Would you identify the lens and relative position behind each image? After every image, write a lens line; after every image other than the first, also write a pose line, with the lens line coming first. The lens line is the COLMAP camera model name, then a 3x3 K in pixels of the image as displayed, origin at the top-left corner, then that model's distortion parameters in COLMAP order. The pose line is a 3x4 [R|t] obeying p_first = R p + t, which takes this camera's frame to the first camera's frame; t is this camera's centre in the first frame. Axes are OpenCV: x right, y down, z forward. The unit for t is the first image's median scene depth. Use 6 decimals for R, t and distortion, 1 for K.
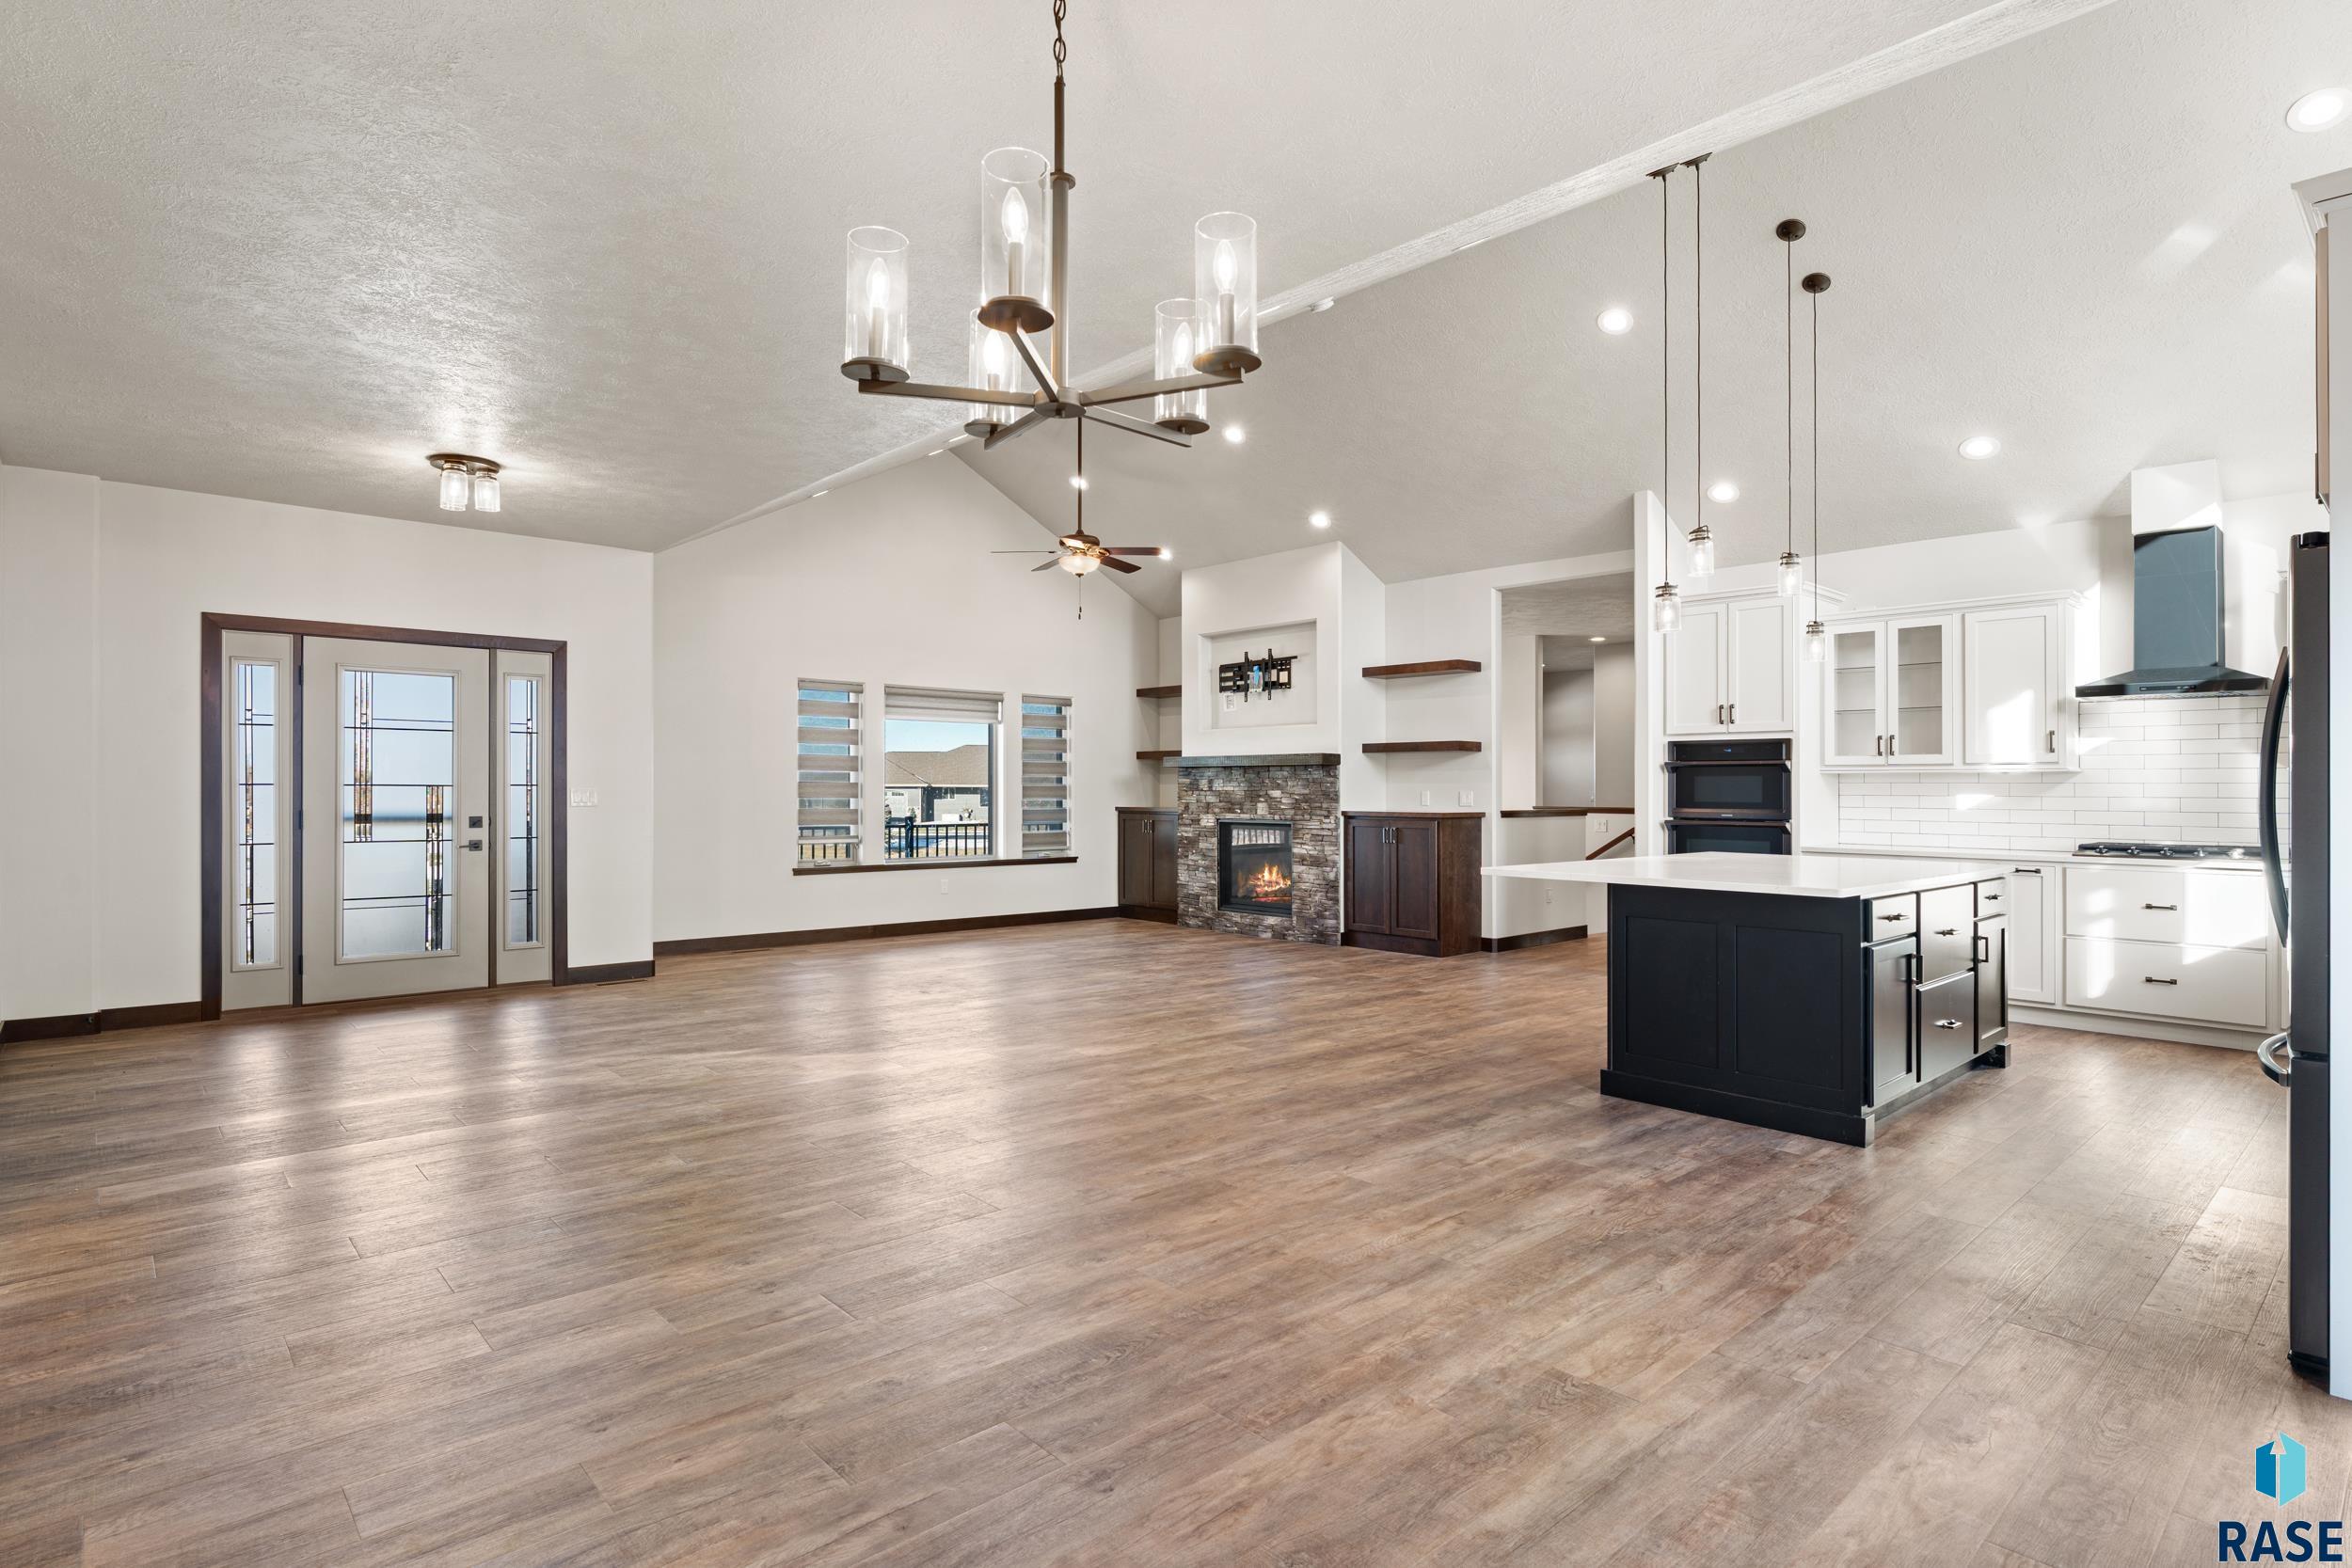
lens RADIAL K [[1231.1, 0, 1174.7], [0, 1231.1, 801.3], [0, 0, 1]] dist [-0.003124, 0.000918]
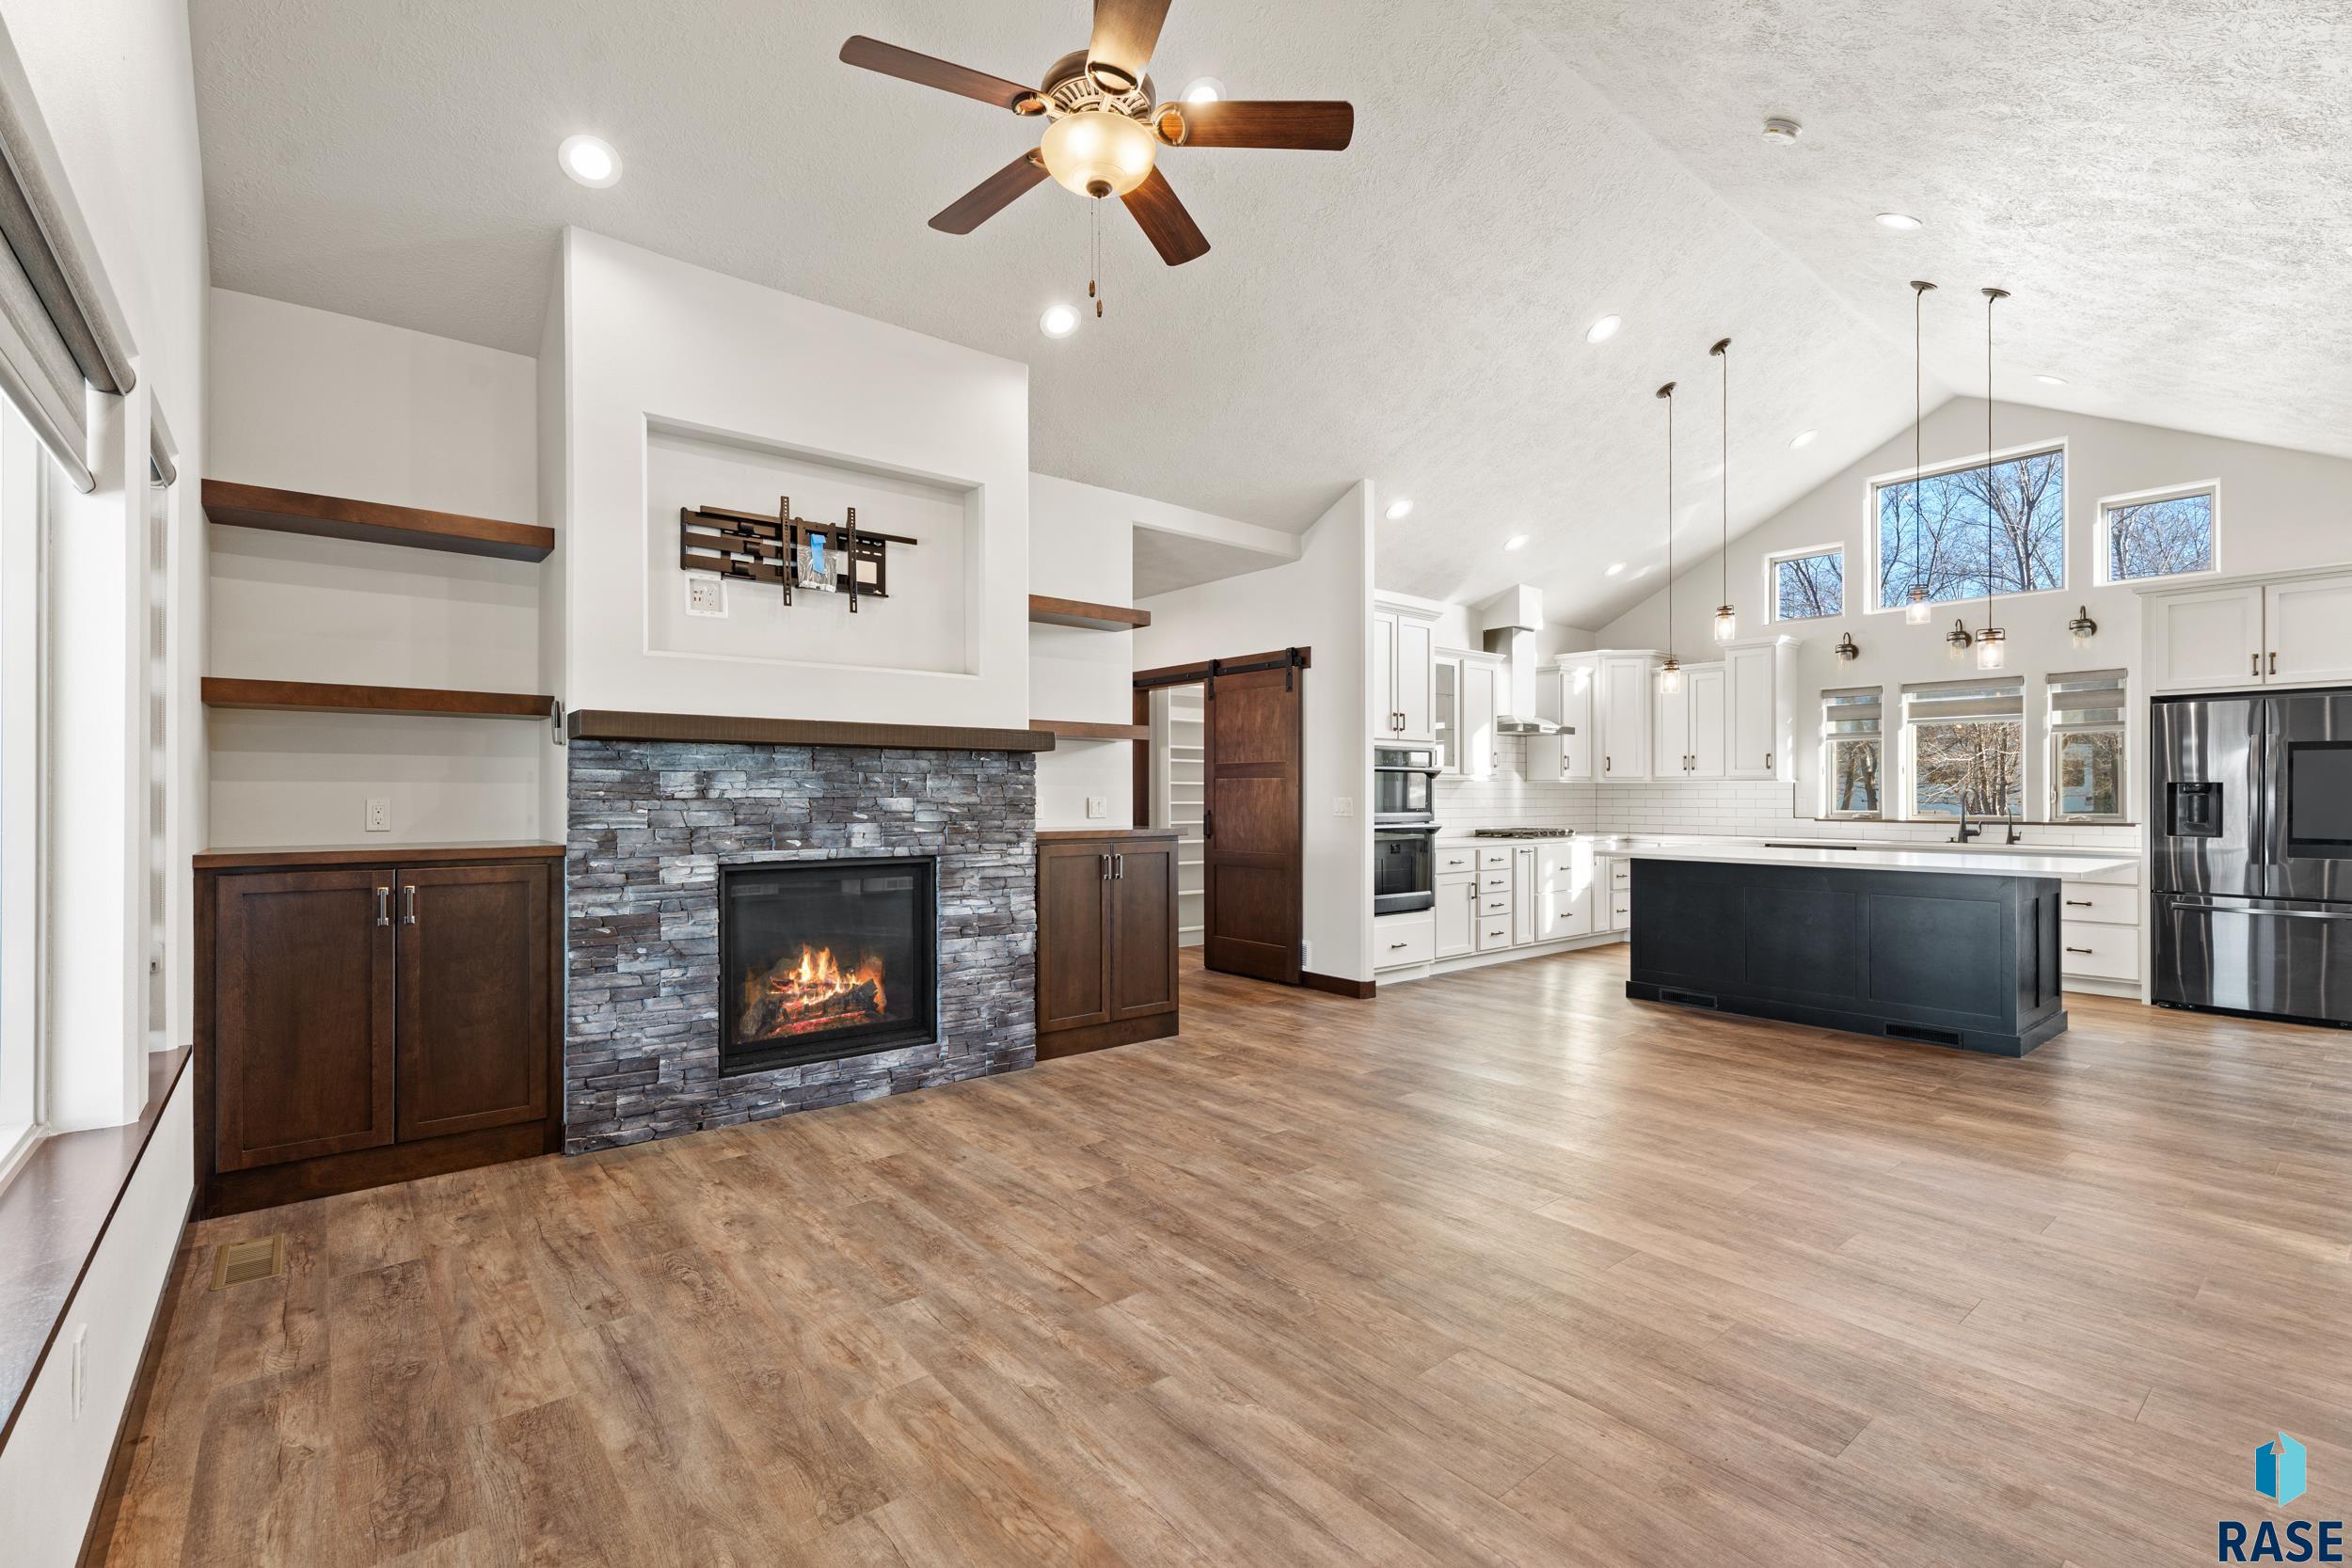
lens RADIAL K [[1043.7, 0, 1191.3], [0, 1043.7, 785.0], [0, 0, 1]] dist [0.009564, 0.000935]
pose [[0.042139, 0.003938, 0.999104, -0.348237], [0.006927, 0.999967, -0.004234, -0.011693], [-0.999088, 0.007099, 0.042110, 0.887642]]
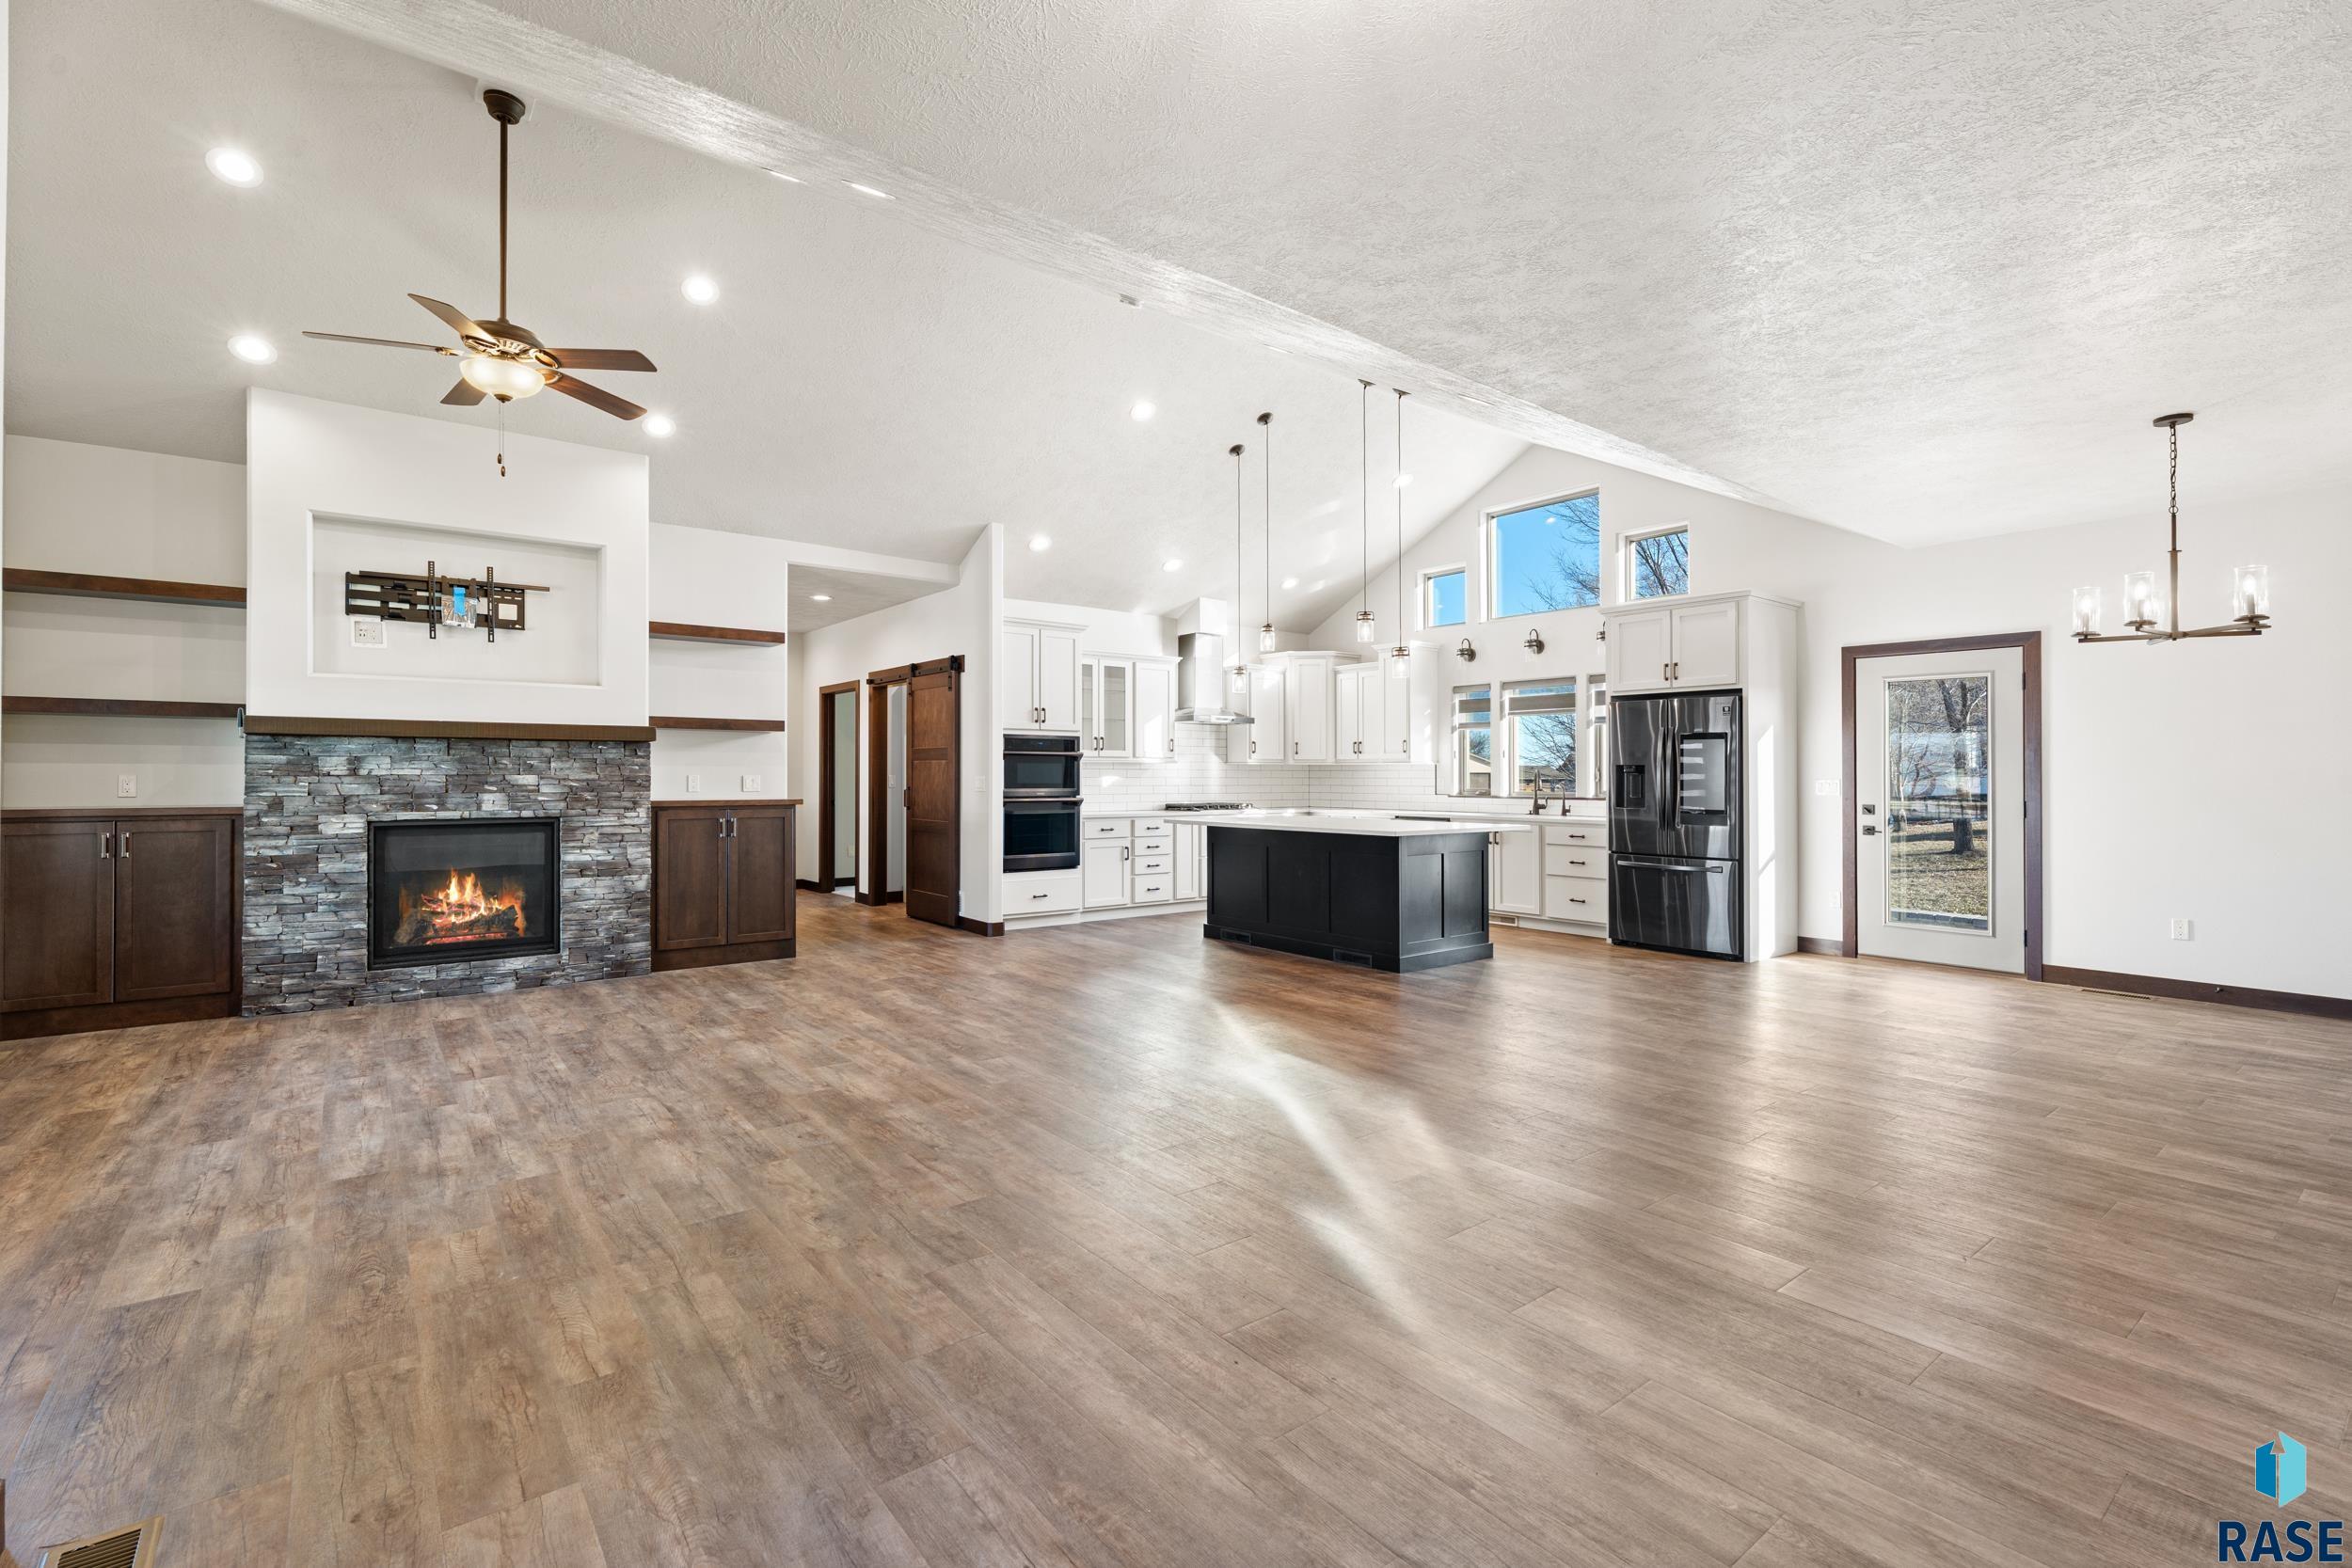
lens RADIAL K [[1043.7, 0, 1179.2], [0, 1043.7, 765.4], [0, 0, 1]] dist [0.009564, 0.000935]
pose [[0.068696, 0.004126, 0.997629, -0.497478], [0.005540, 0.999974, -0.004517, -0.009879], [-0.997622, 0.005837, 0.068671, 0.606929]]
